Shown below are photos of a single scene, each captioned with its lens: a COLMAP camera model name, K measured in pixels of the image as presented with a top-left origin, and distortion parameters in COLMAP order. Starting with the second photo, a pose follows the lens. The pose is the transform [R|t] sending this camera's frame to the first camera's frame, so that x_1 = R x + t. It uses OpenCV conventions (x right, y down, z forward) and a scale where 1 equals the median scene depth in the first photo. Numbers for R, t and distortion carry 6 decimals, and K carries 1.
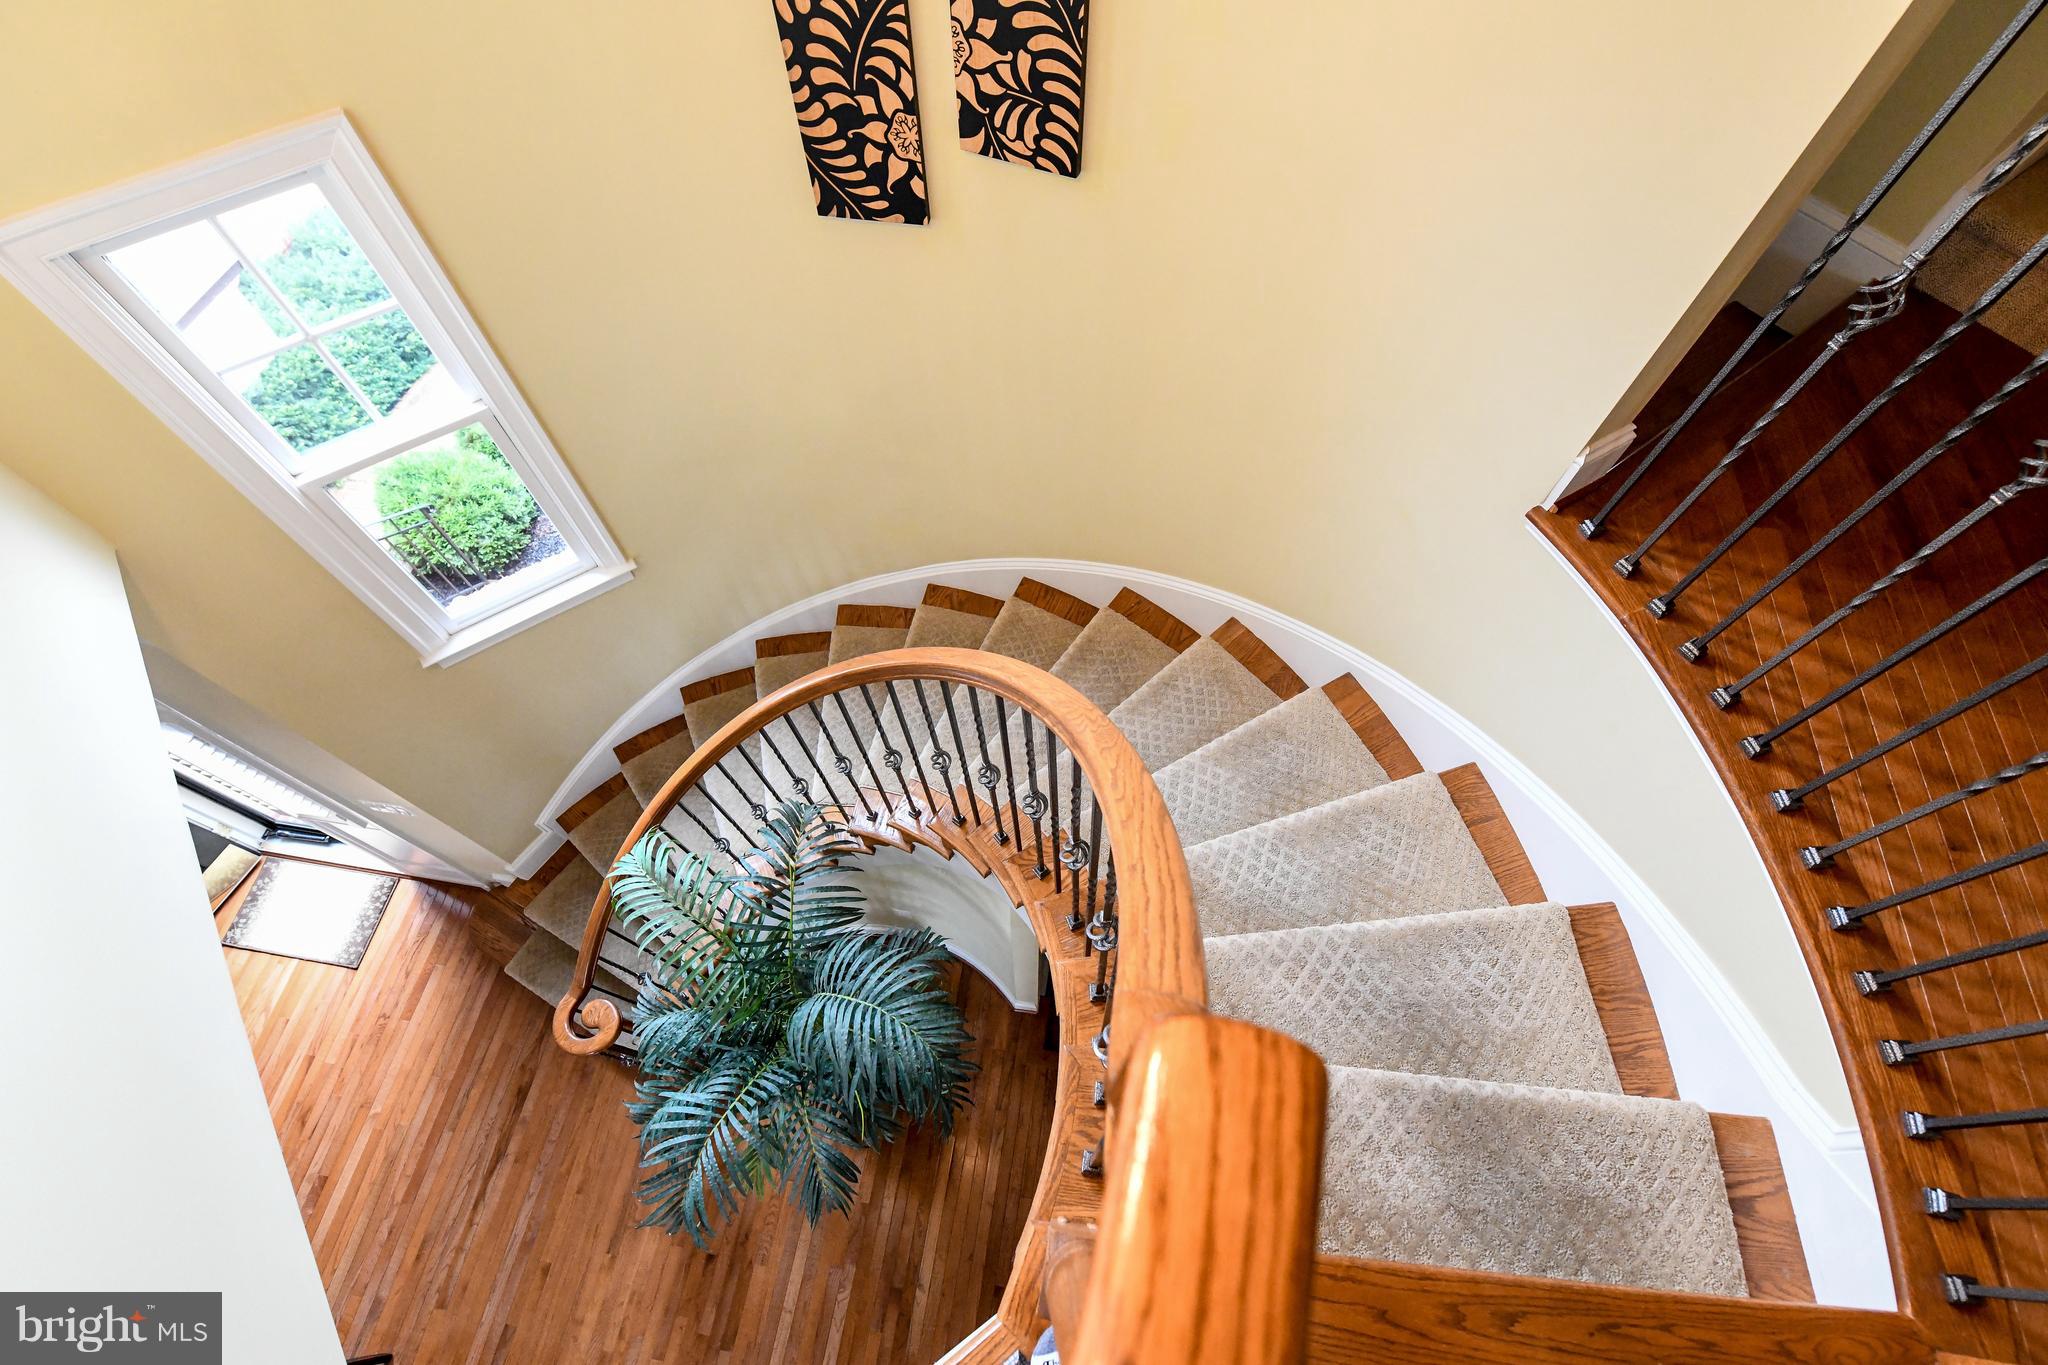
lens RADIAL K [[812.4, 0, 1018.4], [0, 812.4, 683.1], [0, 0, 1]] dist [-0.018302, -0.001358]
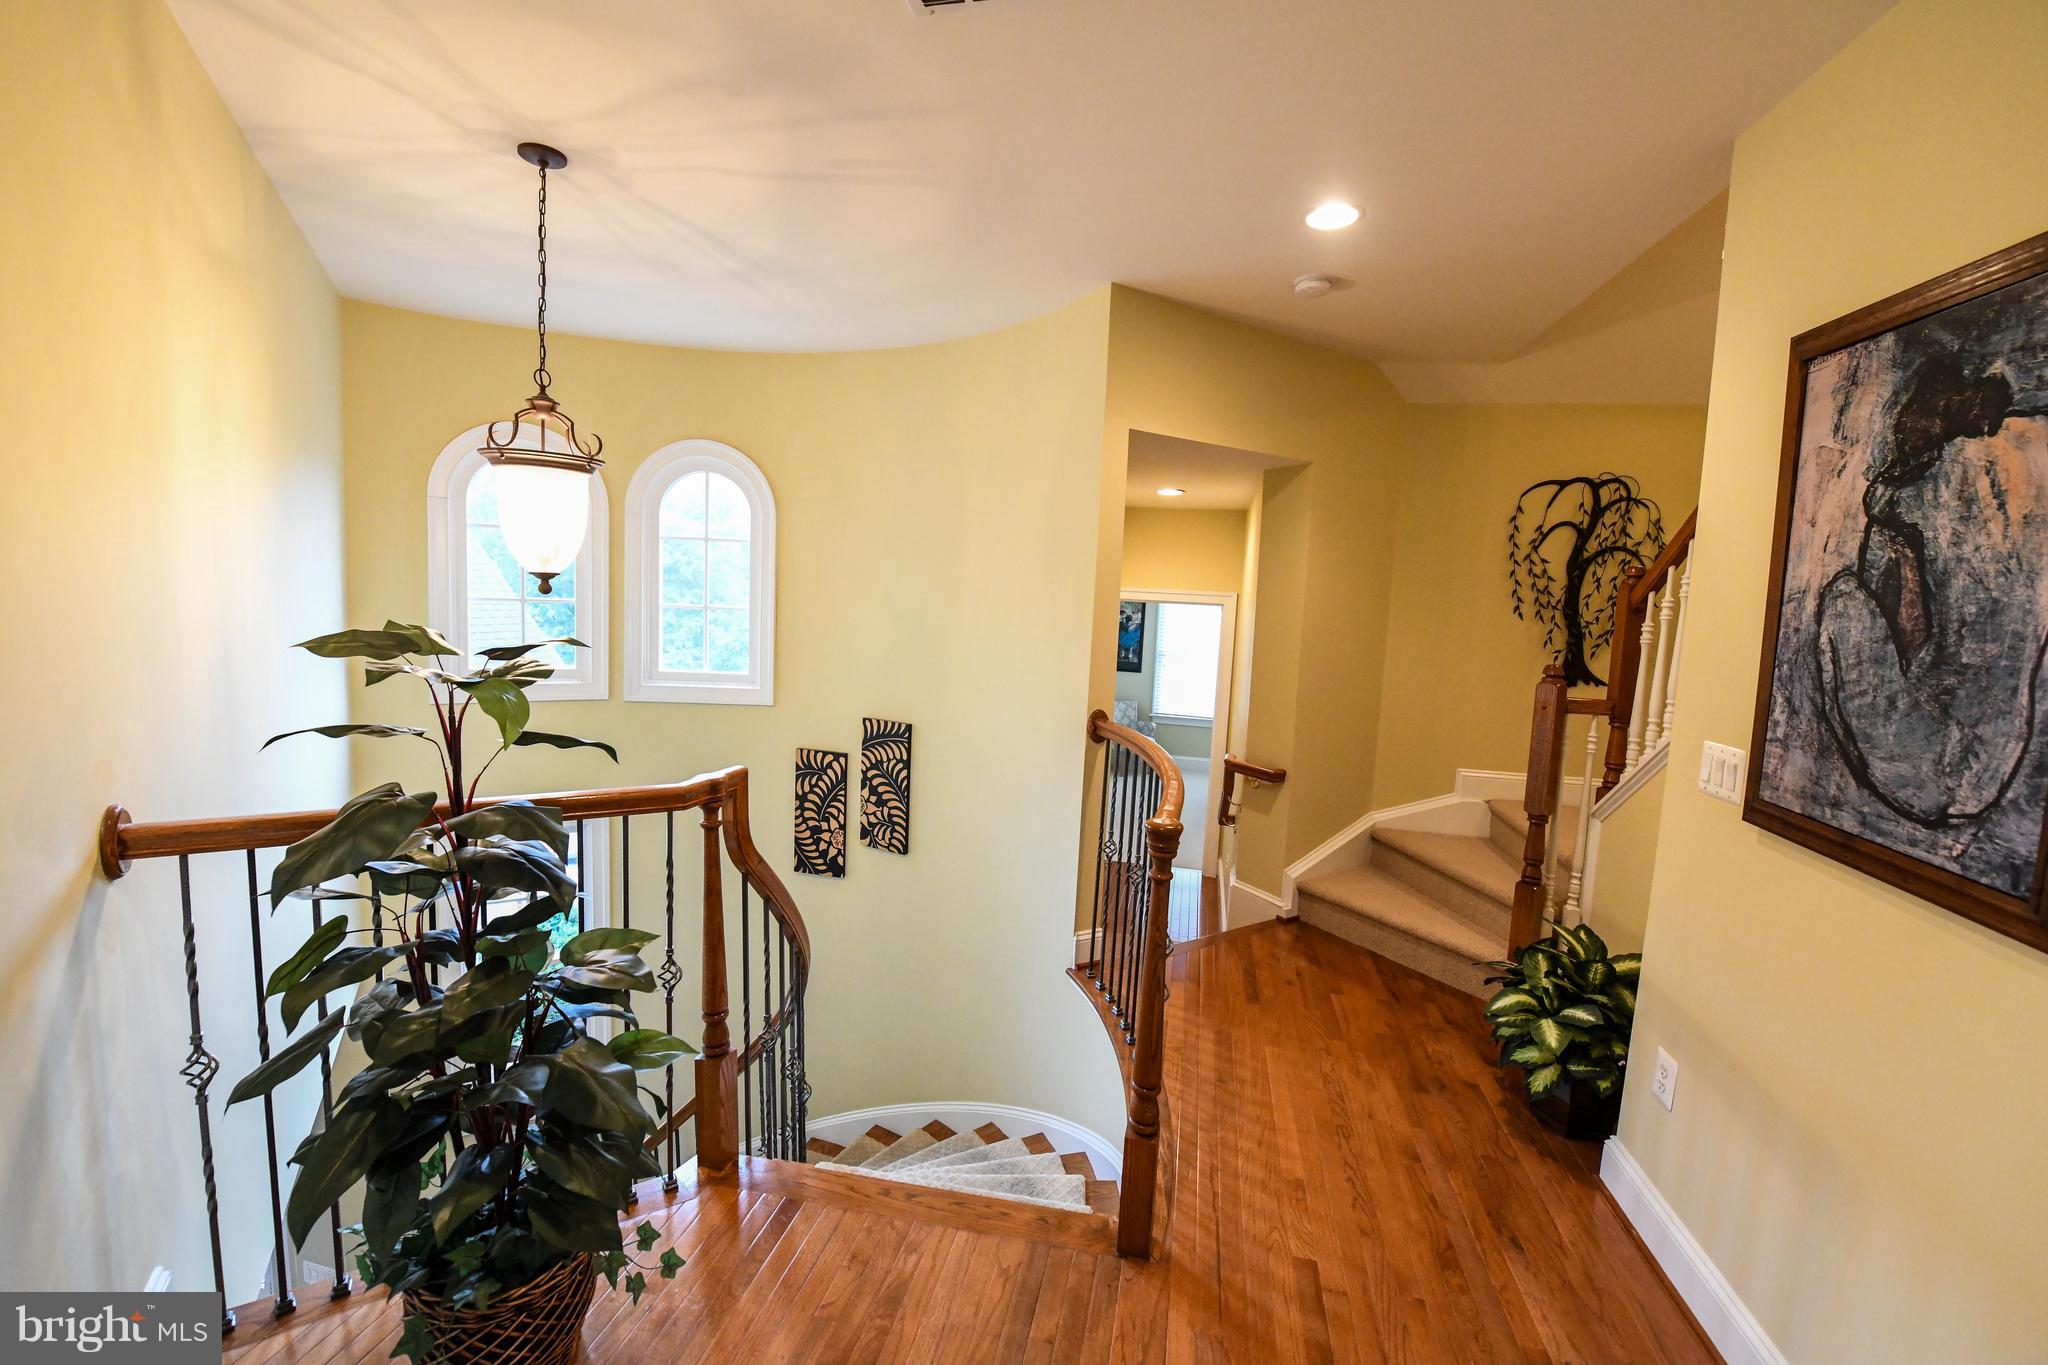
lens RADIAL K [[812.4, 0, 1016.0], [0, 812.4, 677.8], [0, 0, 1]] dist [-0.018302, -0.001358]
pose [[0.995806, 0.058496, -0.070353, 0.519150], [-0.091098, 0.562360, -0.821859, 0.946747], [-0.008512, 0.824821, 0.565331, -0.706351]]
